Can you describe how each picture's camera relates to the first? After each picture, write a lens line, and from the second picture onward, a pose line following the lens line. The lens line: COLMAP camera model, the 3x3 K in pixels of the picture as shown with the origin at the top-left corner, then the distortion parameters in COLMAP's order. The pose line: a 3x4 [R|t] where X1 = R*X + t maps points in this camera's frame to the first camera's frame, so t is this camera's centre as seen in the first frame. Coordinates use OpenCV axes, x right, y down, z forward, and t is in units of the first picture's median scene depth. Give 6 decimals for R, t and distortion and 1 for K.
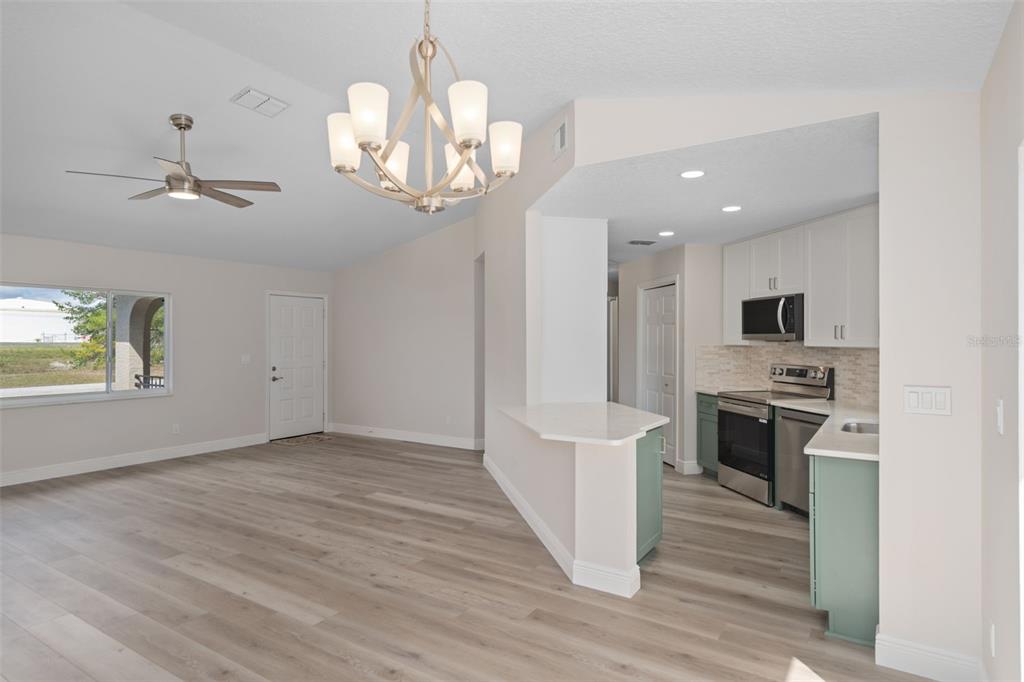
lens RADIAL K [[579.6, 0, 511.4], [0, 579.6, 337.6], [0, 0, 1]] dist [0.004772, 0.001642]
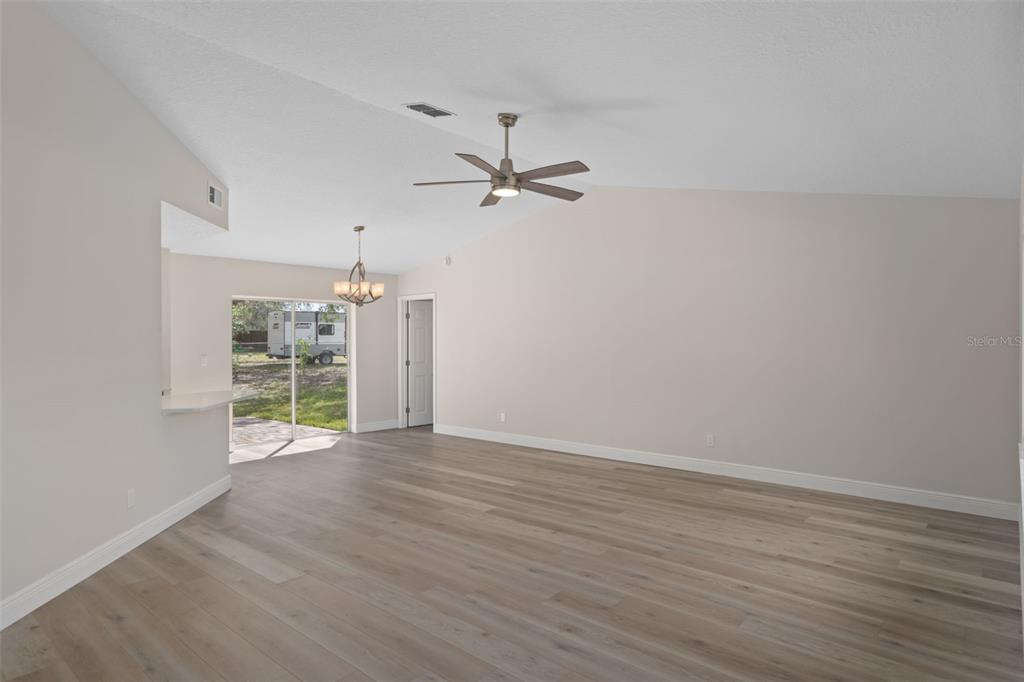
lens RADIAL K [[579.6, 0, 510.7], [0, 579.6, 338.1], [0, 0, 1]] dist [0.004772, 0.001642]
pose [[-0.990601, 0.004439, 0.136714, -0.622270], [0.003665, 0.999976, -0.005913, 0.009886], [-0.136737, -0.005357, -0.990593, 1.745461]]
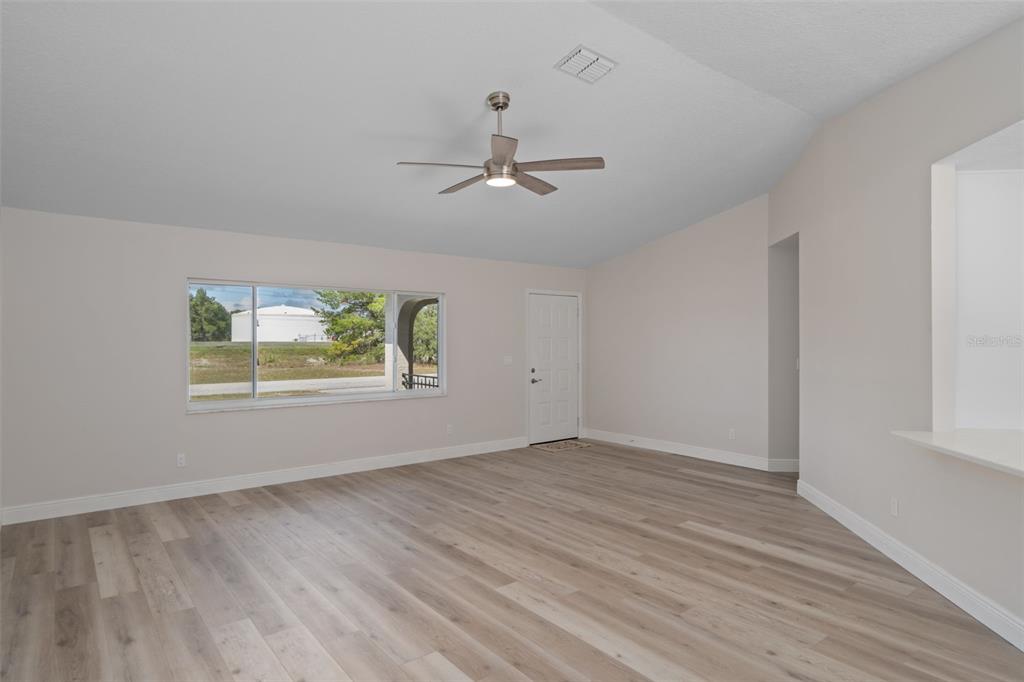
lens RADIAL K [[579.6, 0, 509.8], [0, 579.6, 342.7], [0, 0, 1]] dist [0.004772, 0.001642]
pose [[0.946592, 0.002031, -0.322427, -0.228376], [0.000753, 0.999963, 0.008512, -0.000867], [0.322433, -0.008300, 0.946556, 0.127723]]
